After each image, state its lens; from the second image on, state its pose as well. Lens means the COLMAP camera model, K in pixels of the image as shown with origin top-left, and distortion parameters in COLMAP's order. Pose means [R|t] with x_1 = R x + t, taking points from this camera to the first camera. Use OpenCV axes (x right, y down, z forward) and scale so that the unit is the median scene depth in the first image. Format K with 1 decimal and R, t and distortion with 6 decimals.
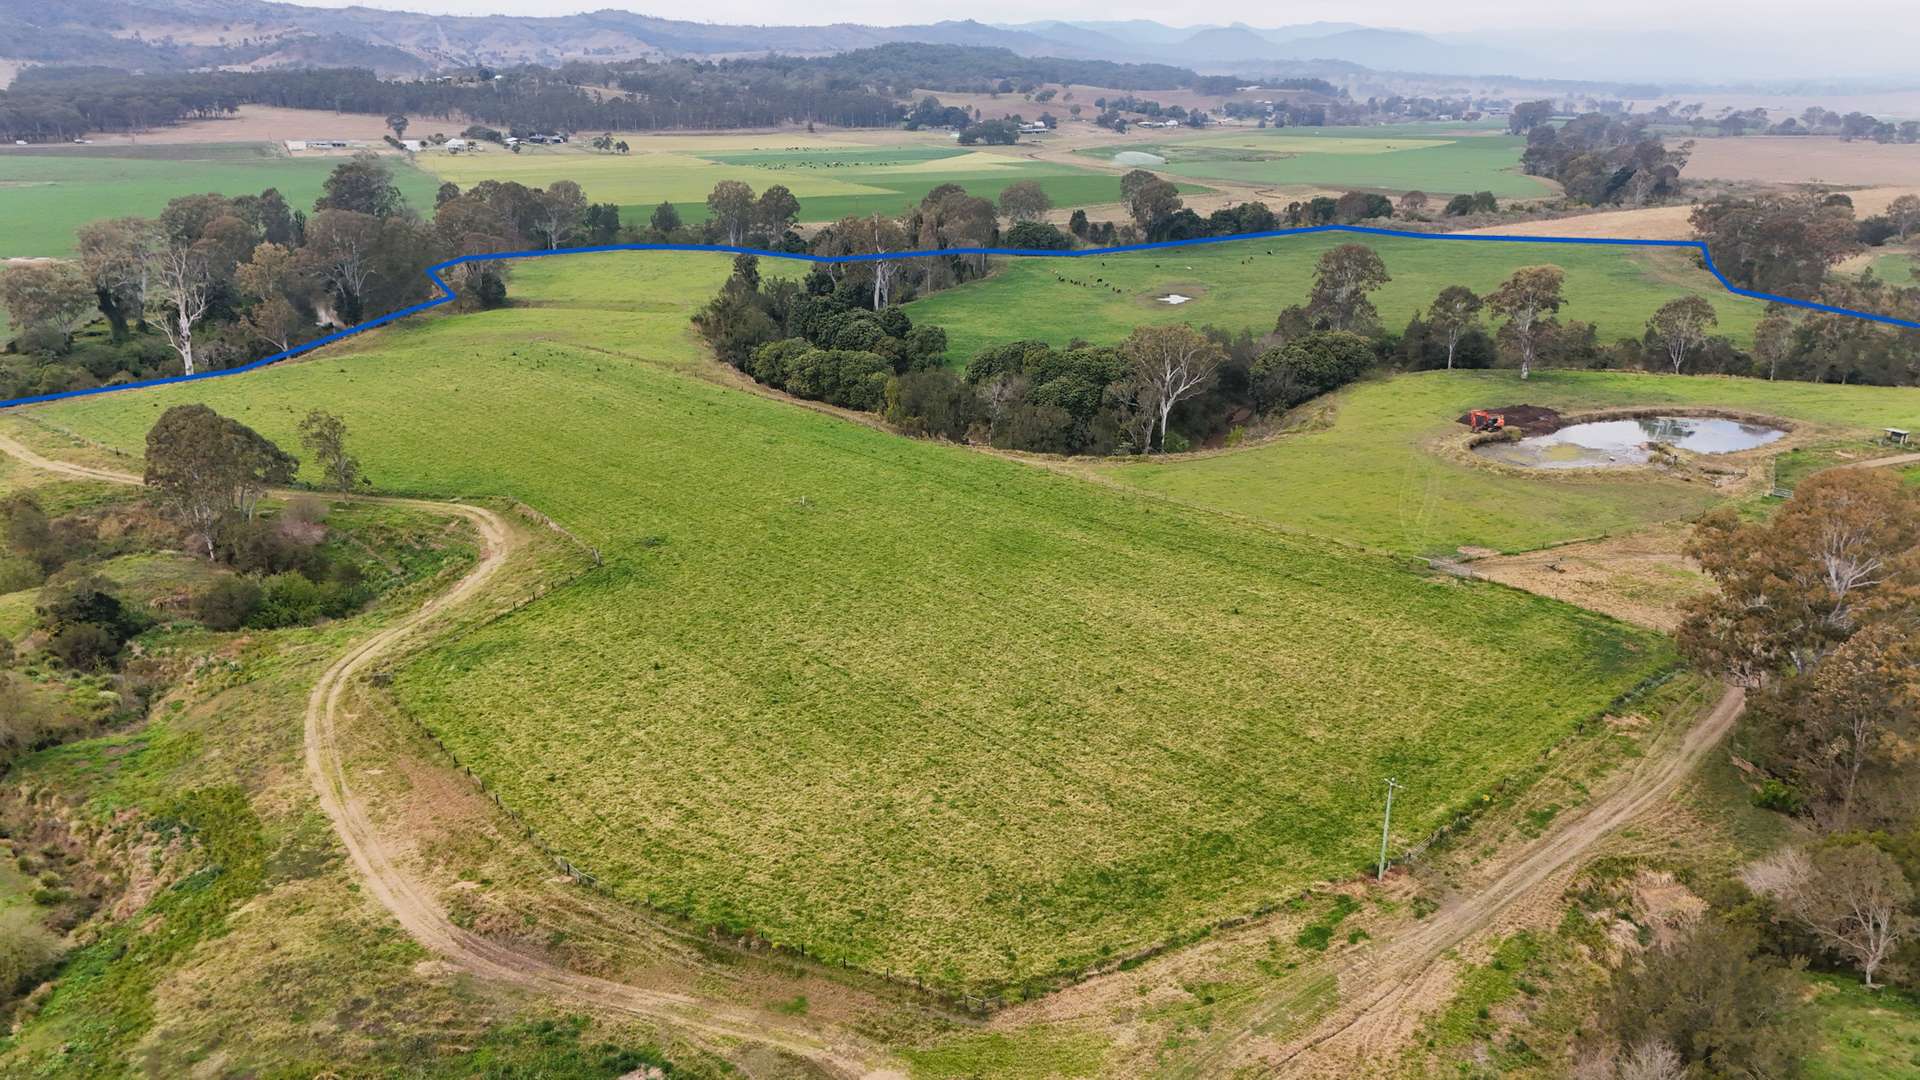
lens RADIAL K [[1377.1, 0, 956.5], [0, 1377.1, 533.1], [0, 0, 1]] dist [0.020084, -0.018083]
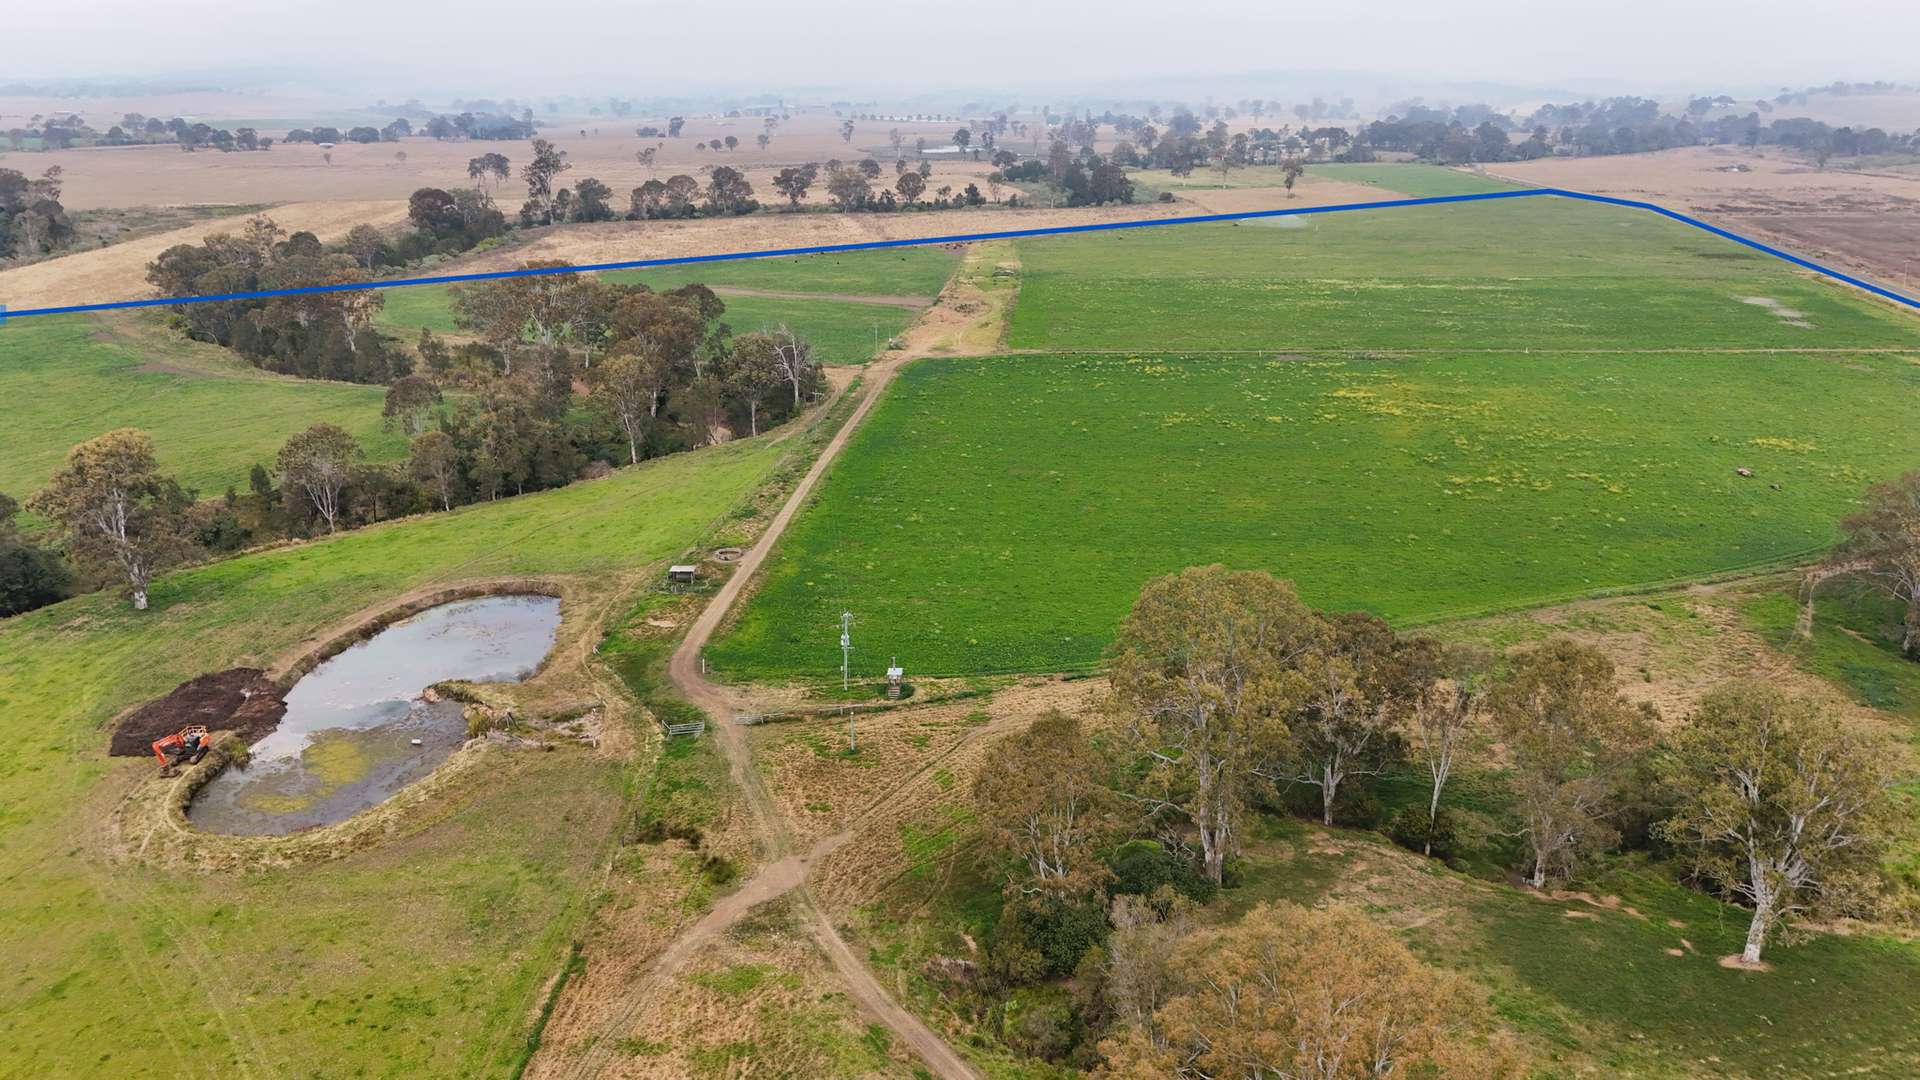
lens RADIAL K [[1377.1, 0, 958.9], [0, 1377.1, 541.5], [0, 0, 1]] dist [0.020084, -0.018083]
pose [[0.476351, -0.279243, 0.833735, 0.033920], [0.273613, 0.948225, 0.161261, -0.069569], [-0.835599, 0.151304, 0.528092, 0.171613]]
